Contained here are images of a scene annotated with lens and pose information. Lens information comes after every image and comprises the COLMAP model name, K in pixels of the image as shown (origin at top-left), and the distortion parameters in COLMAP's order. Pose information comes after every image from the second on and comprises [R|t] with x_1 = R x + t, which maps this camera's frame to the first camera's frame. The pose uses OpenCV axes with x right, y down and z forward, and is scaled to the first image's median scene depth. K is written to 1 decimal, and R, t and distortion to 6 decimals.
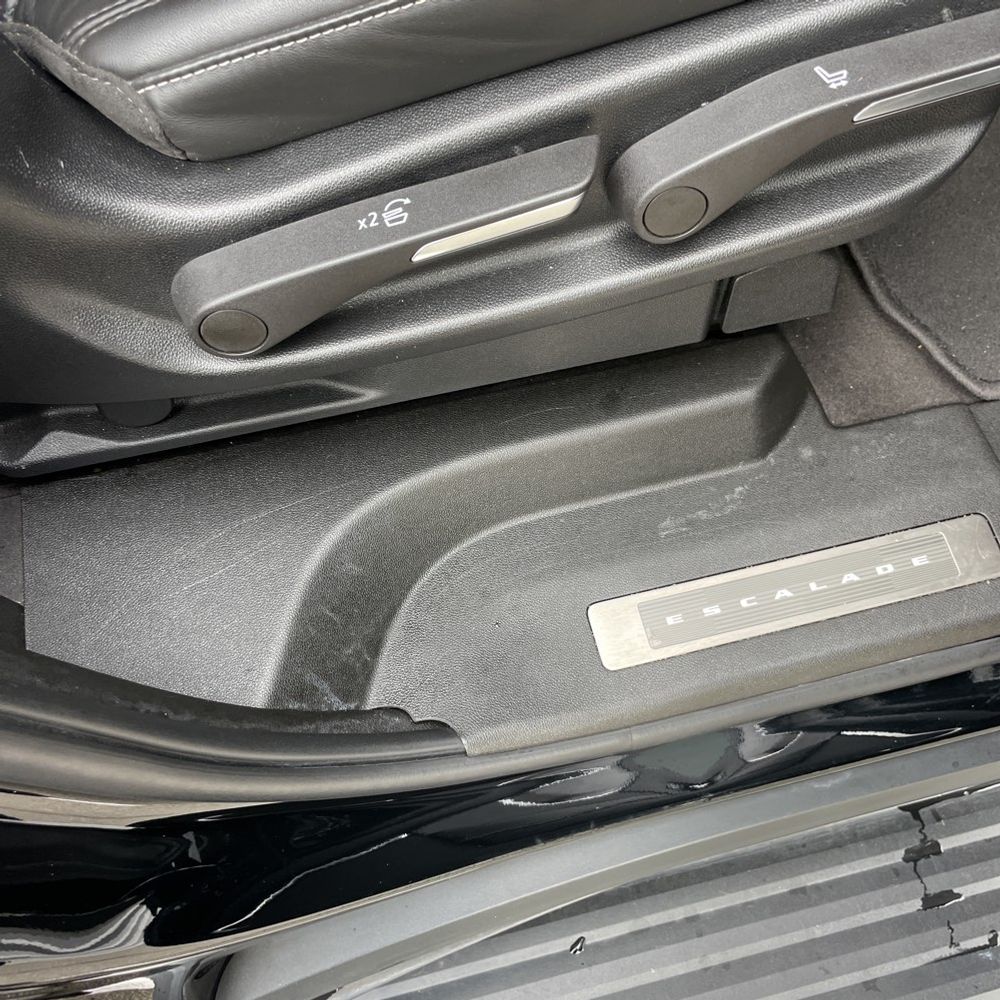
lens RADIAL K [[1014.0, 0, 504.1], [0, 1014.0, 480.5], [0, 0, 1]] dist [0.090710, -0.098482]
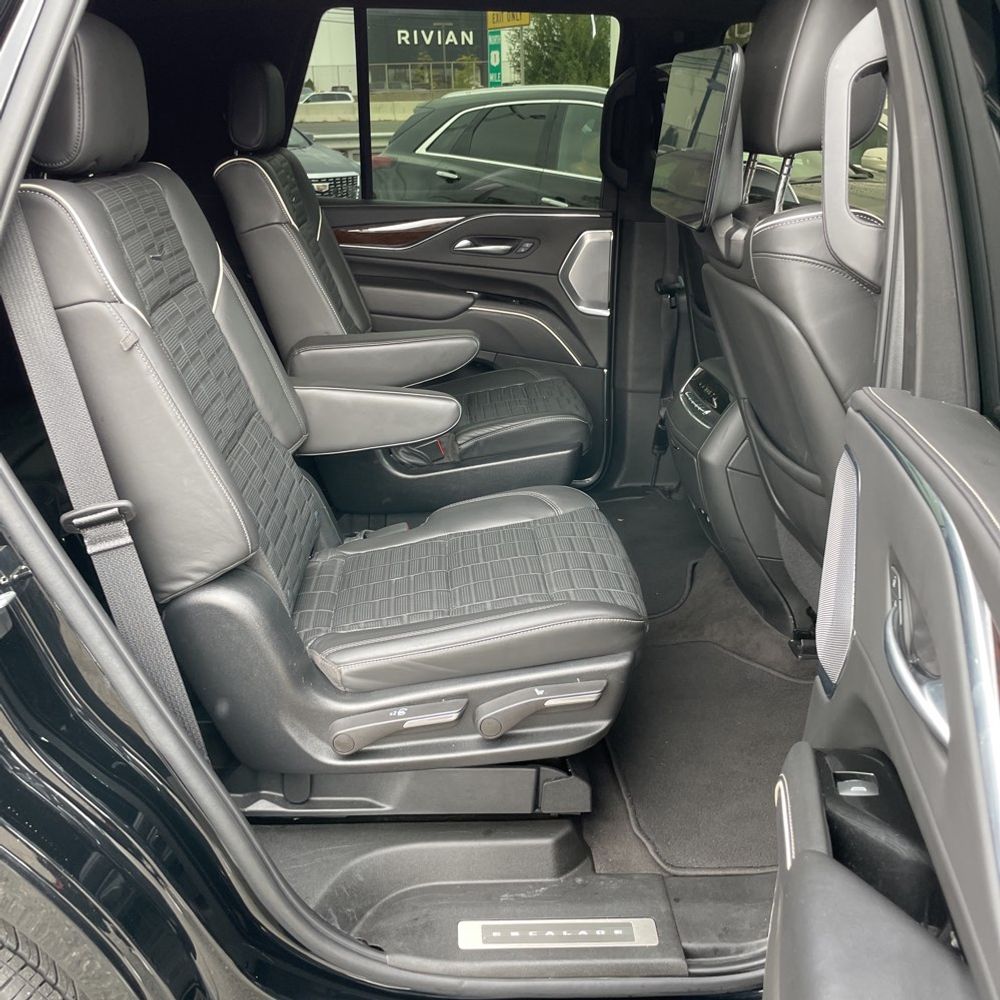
lens RADIAL K [[1014.0, 0, 504.1], [0, 1014.0, 480.5], [0, 0, 1]] dist [0.090710, -0.098482]
pose [[0.982370, 0.089966, -0.163873, 0.445182], [-0.174327, 0.757431, -0.629213, 0.762936], [0.067515, 0.646688, 0.759761, -1.257129]]
